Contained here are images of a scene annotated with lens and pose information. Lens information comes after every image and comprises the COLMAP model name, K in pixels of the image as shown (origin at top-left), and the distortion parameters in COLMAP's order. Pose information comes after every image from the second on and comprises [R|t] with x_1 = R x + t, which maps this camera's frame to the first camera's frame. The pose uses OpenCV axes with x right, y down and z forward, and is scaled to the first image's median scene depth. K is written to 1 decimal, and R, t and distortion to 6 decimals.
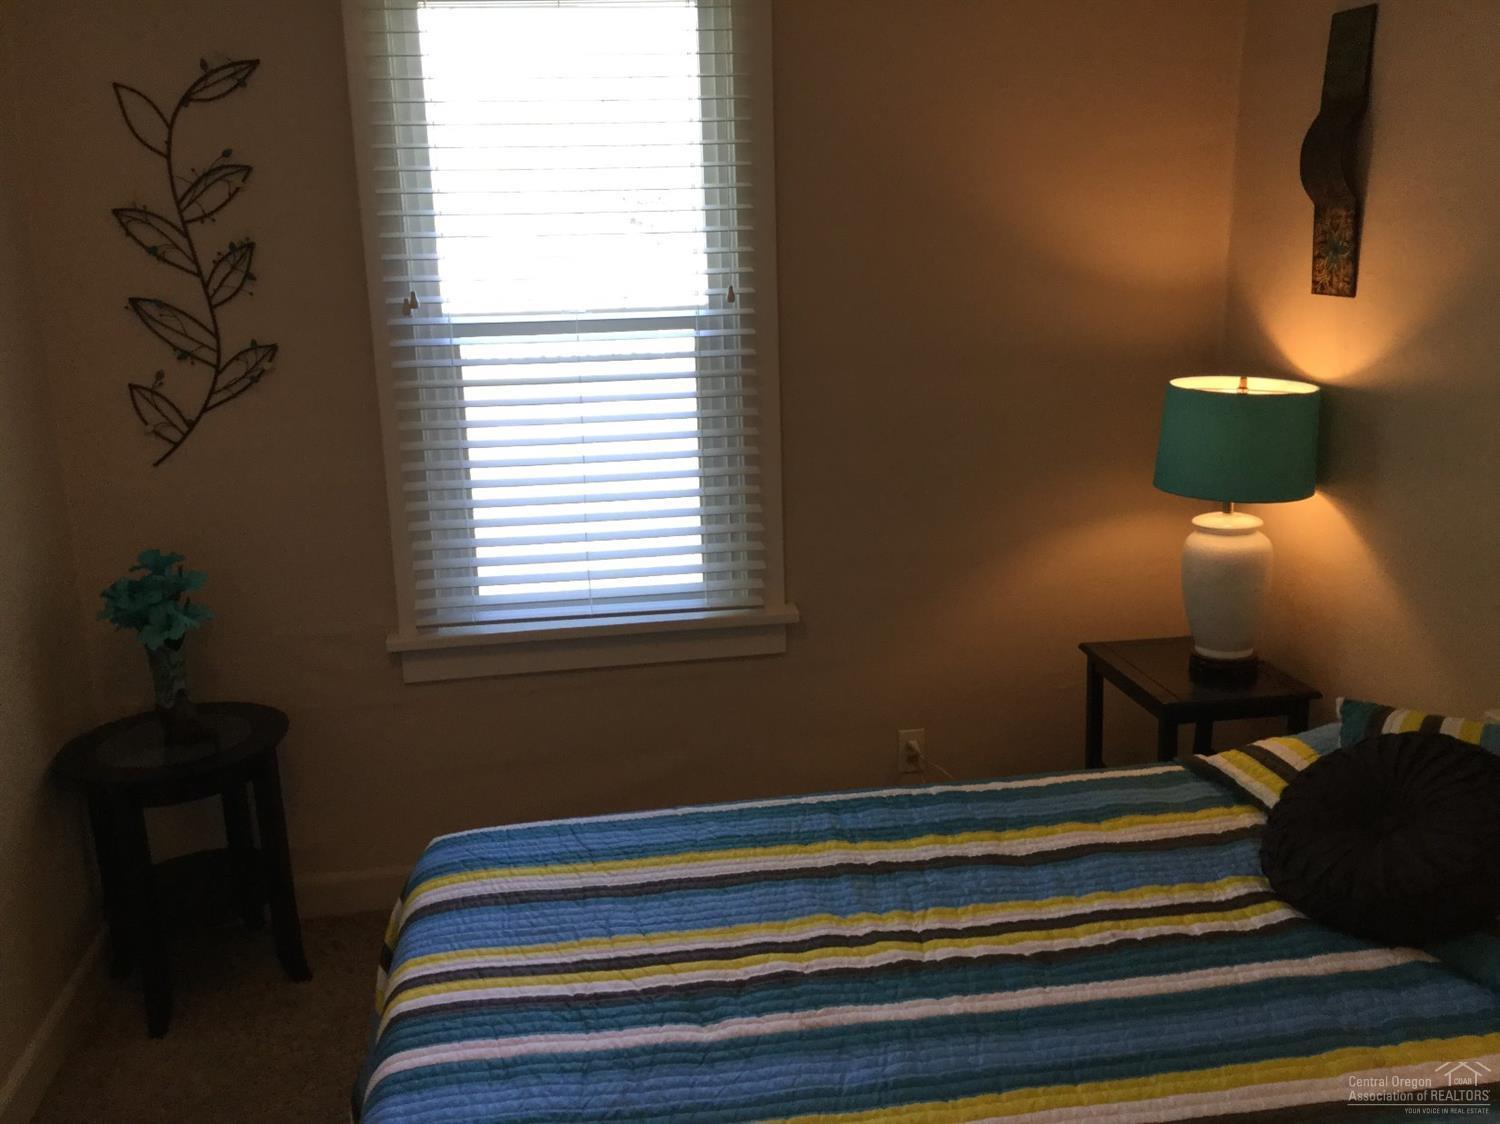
lens RADIAL K [[1338.1, 0, 752.0], [0, 1338.1, 584.1], [0, 0, 1]] dist [0.150114, -0.289946]
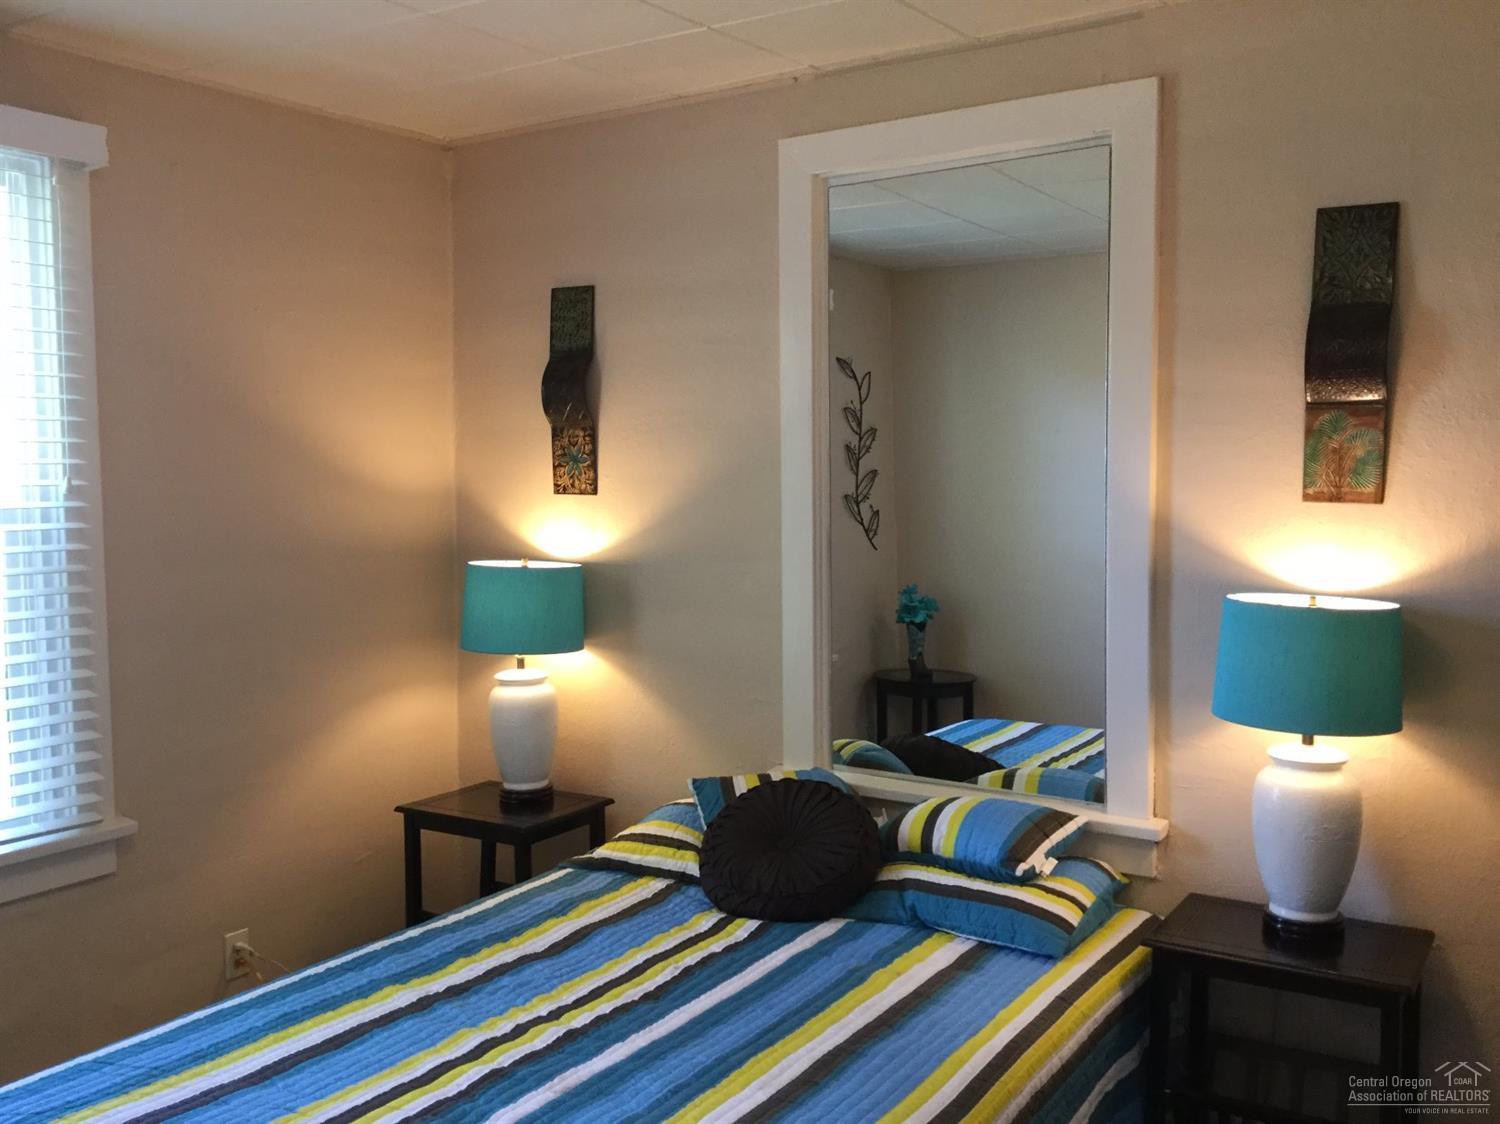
lens RADIAL K [[1338.1, 0, 752.0], [0, 1338.1, 584.1], [0, 0, 1]] dist [0.150114, -0.289946]
pose [[0.670485, -0.042967, 0.740678, -0.484425], [0.177798, 0.978536, -0.104184, 0.043901], [-0.720304, 0.201545, 0.663733, 0.039633]]
